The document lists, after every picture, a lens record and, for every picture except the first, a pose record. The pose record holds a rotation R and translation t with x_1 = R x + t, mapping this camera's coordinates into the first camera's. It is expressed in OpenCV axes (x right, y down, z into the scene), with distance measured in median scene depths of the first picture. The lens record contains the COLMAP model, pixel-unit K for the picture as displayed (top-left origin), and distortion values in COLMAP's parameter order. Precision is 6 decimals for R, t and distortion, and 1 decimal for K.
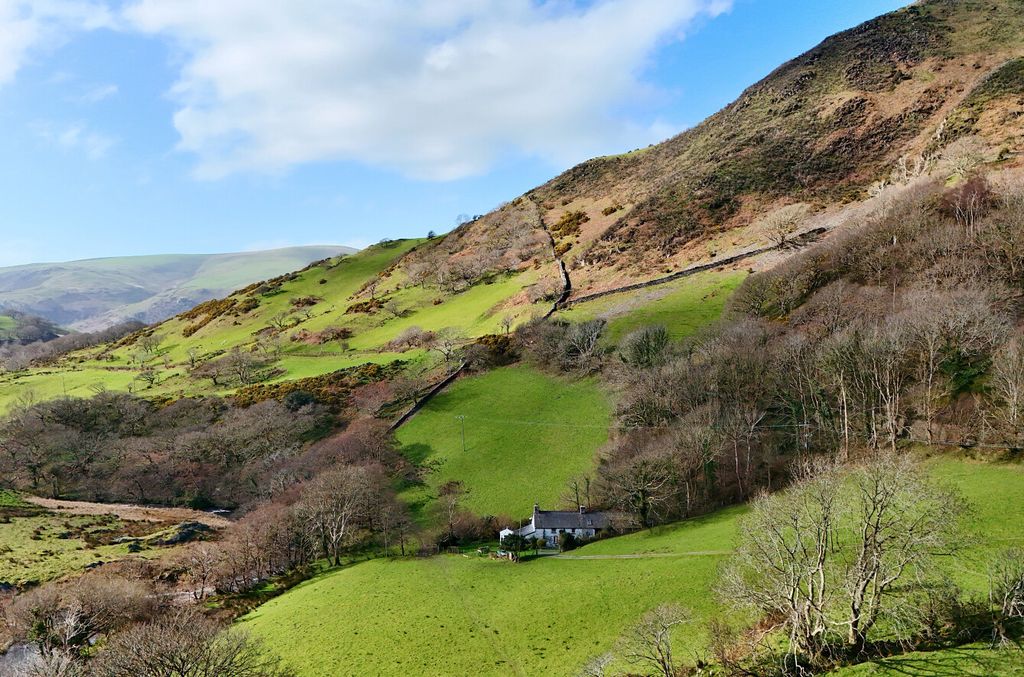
lens RADIAL K [[877.2, 0, 514.1], [0, 877.2, 341.4], [0, 0, 1]] dist [0.088818, -0.089763]
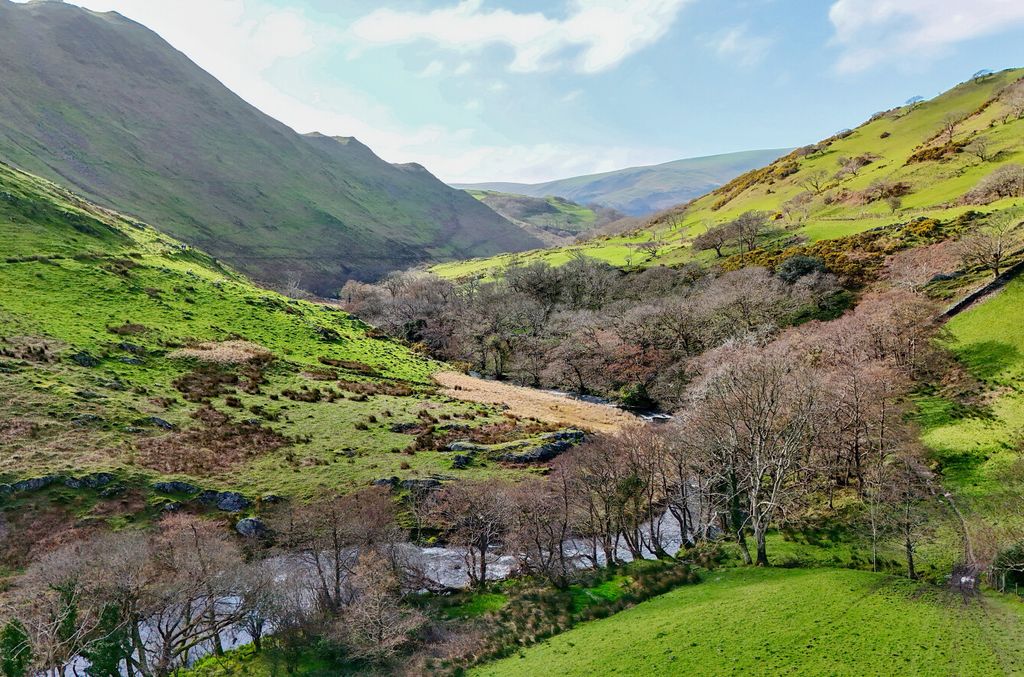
lens RADIAL K [[885.0, 0, 507.1], [0, 885.0, 334.6], [0, 0, 1]] dist [0.083655, -0.102970]
pose [[0.804394, 0.061197, -0.590936, -0.014150], [0.000577, 0.994600, 0.103785, 0.036021], [0.594096, -0.083825, 0.800014, 0.249121]]
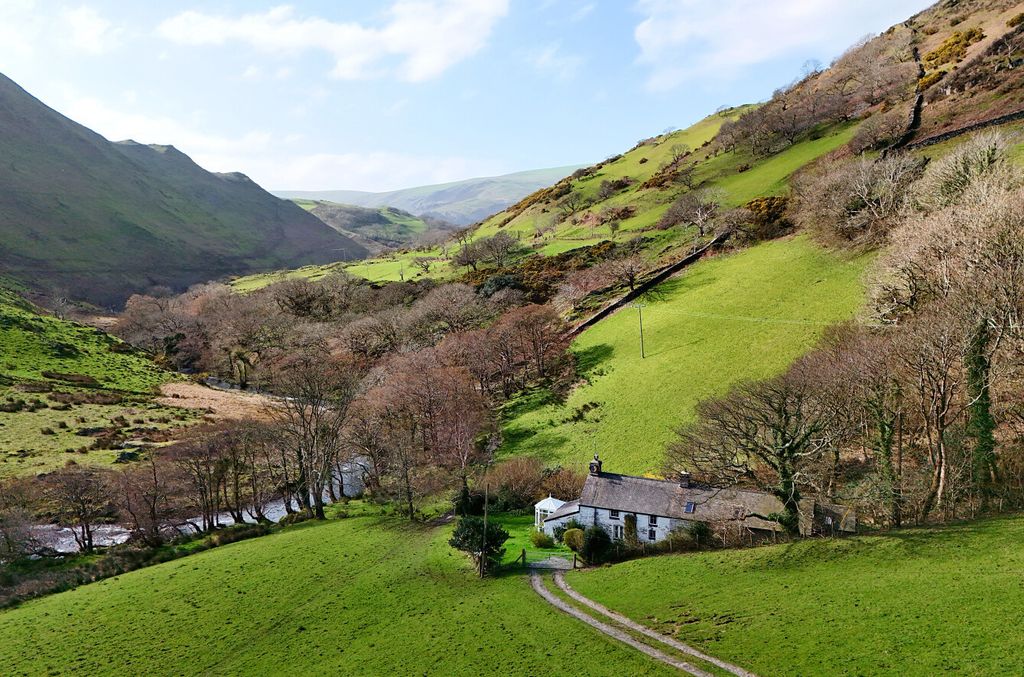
lens RADIAL K [[885.0, 0, 507.1], [0, 885.0, 334.6], [0, 0, 1]] dist [0.083655, -0.102970]
pose [[0.891691, 0.040469, -0.450832, 0.094967], [0.002650, 0.995511, 0.094604, 0.028203], [0.452637, -0.085552, 0.887581, 0.233451]]
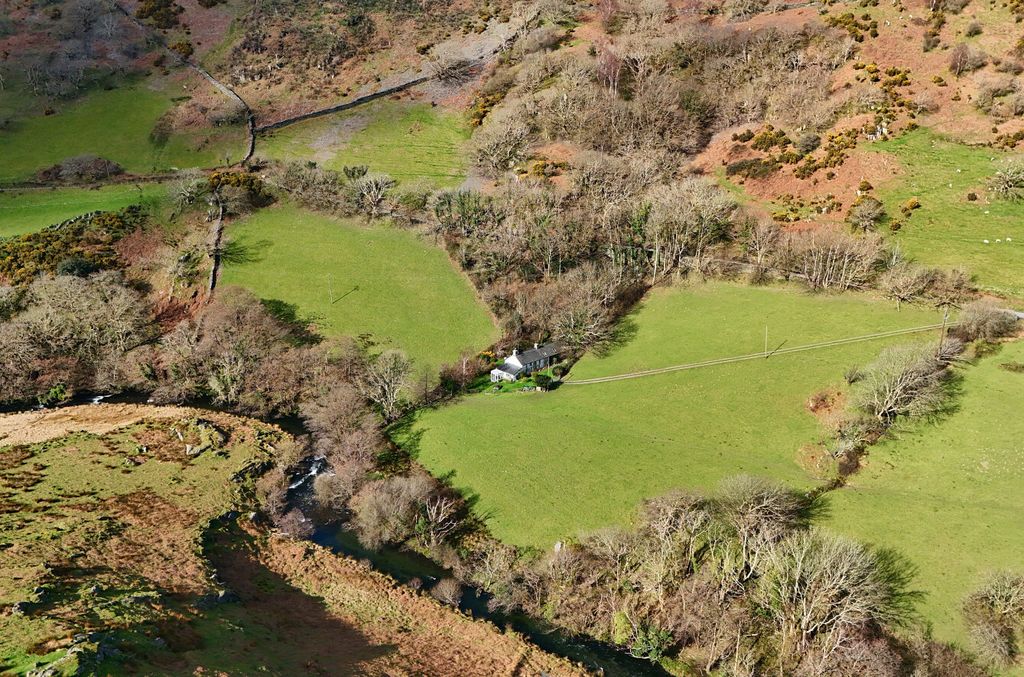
lens RADIAL K [[877.2, 0, 514.1], [0, 877.2, 341.4], [0, 0, 1]] dist [0.088818, -0.089763]
pose [[0.743986, -0.213739, 0.633088, -0.408955], [-0.006391, 0.945140, 0.326602, -0.139978], [-0.668165, -0.247033, 0.701805, -0.015726]]
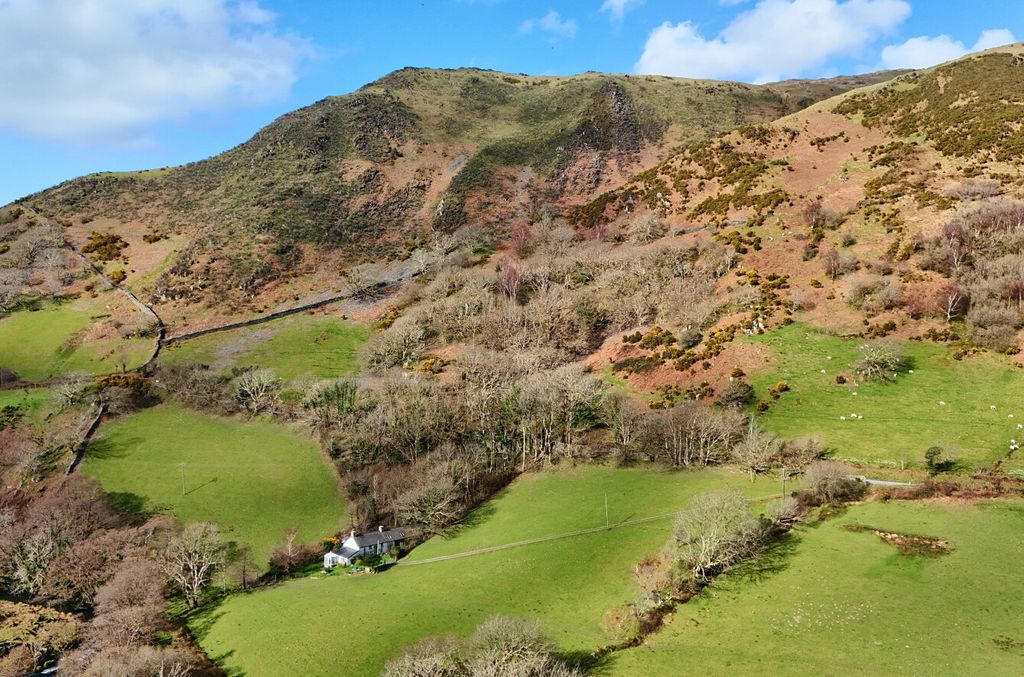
lens RADIAL K [[877.2, 0, 514.1], [0, 877.2, 341.4], [0, 0, 1]] dist [0.088818, -0.089763]
pose [[0.754744, -0.017630, 0.655782, -0.306510], [-0.000427, 0.999625, 0.027364, -0.066093], [-0.656019, -0.020933, 0.754454, -0.087941]]
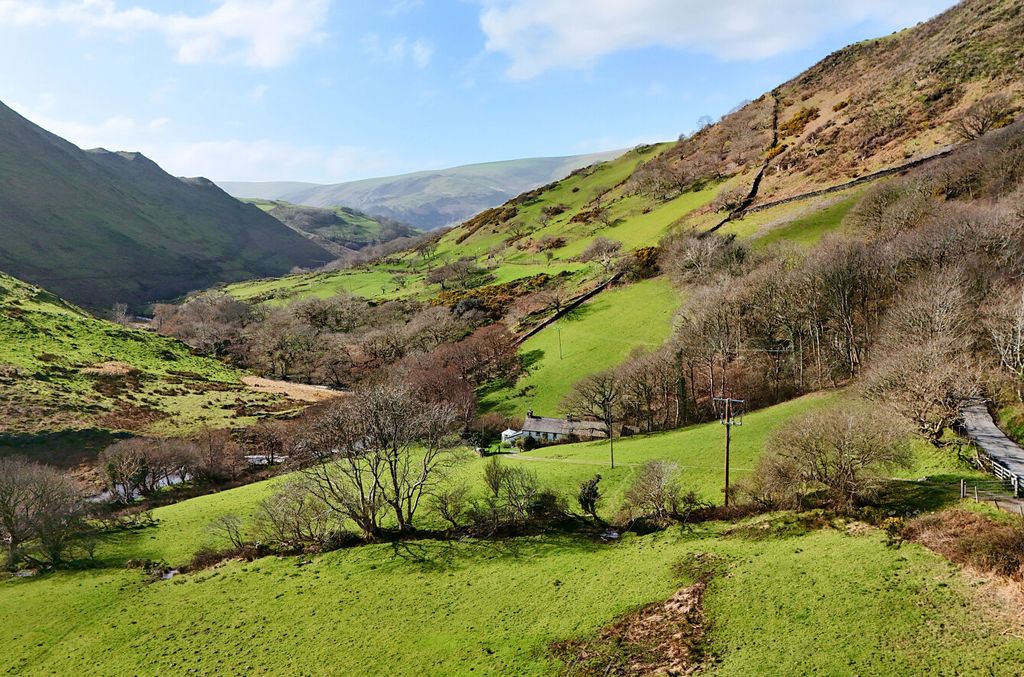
lens RADIAL K [[885.0, 0, 507.1], [0, 885.0, 334.6], [0, 0, 1]] dist [0.083655, -0.102970]
pose [[0.917824, 0.039155, -0.395053, 0.198740], [0.003290, 0.994340, 0.106195, -0.014045], [0.396975, -0.098768, 0.912500, -0.015959]]
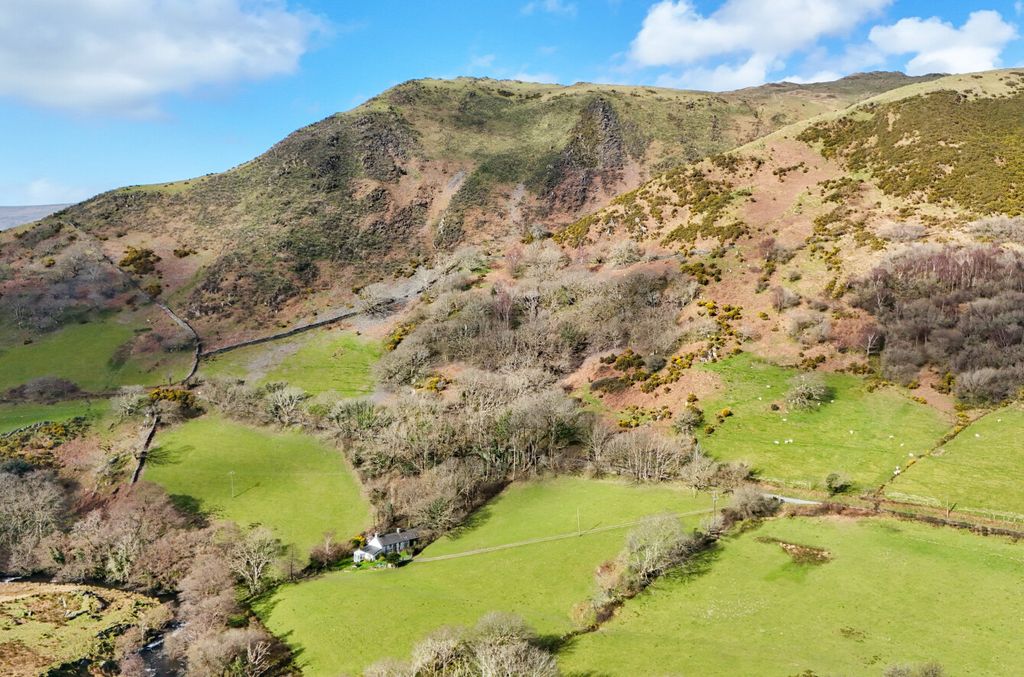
lens RADIAL K [[877.2, 0, 514.1], [0, 877.2, 341.4], [0, 0, 1]] dist [0.088818, -0.089763]
pose [[0.749705, -0.039349, 0.660601, -0.401039], [-0.007281, 0.997680, 0.067690, -0.136263], [-0.661732, -0.055557, 0.747679, -0.196766]]
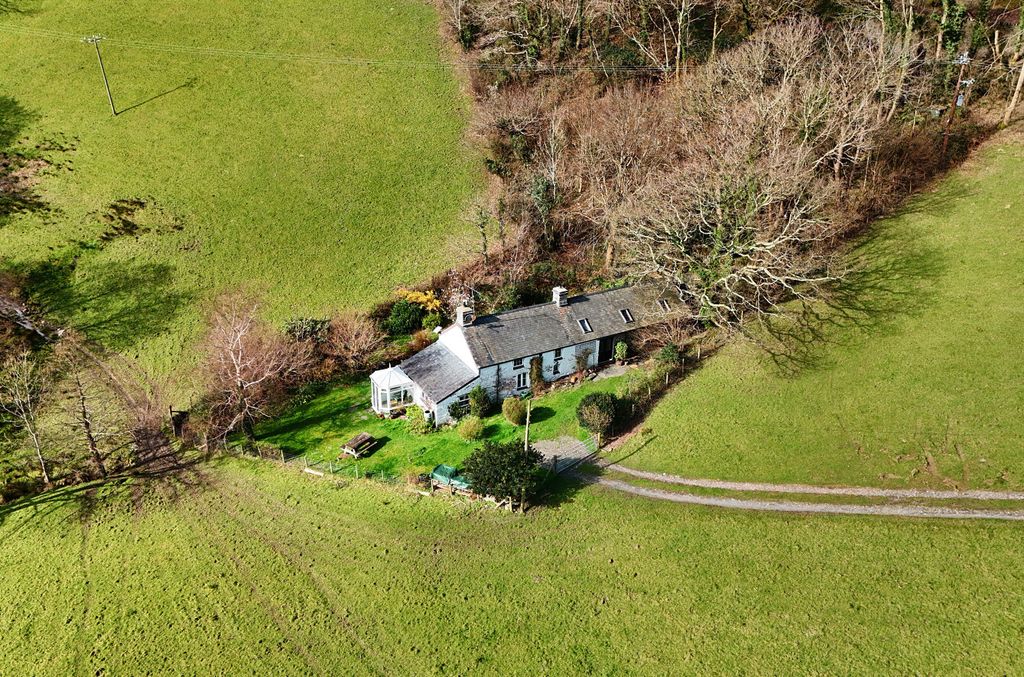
lens RADIAL K [[871.6, 0, 556.9], [0, 871.6, 338.2], [0, 0, 1]] dist [0.089238, -0.093812]
pose [[0.874464, -0.194986, 0.444177, -0.053107], [-0.028219, 0.893660, 0.447856, 0.007882], [-0.484269, -0.404168, 0.775971, 0.297191]]
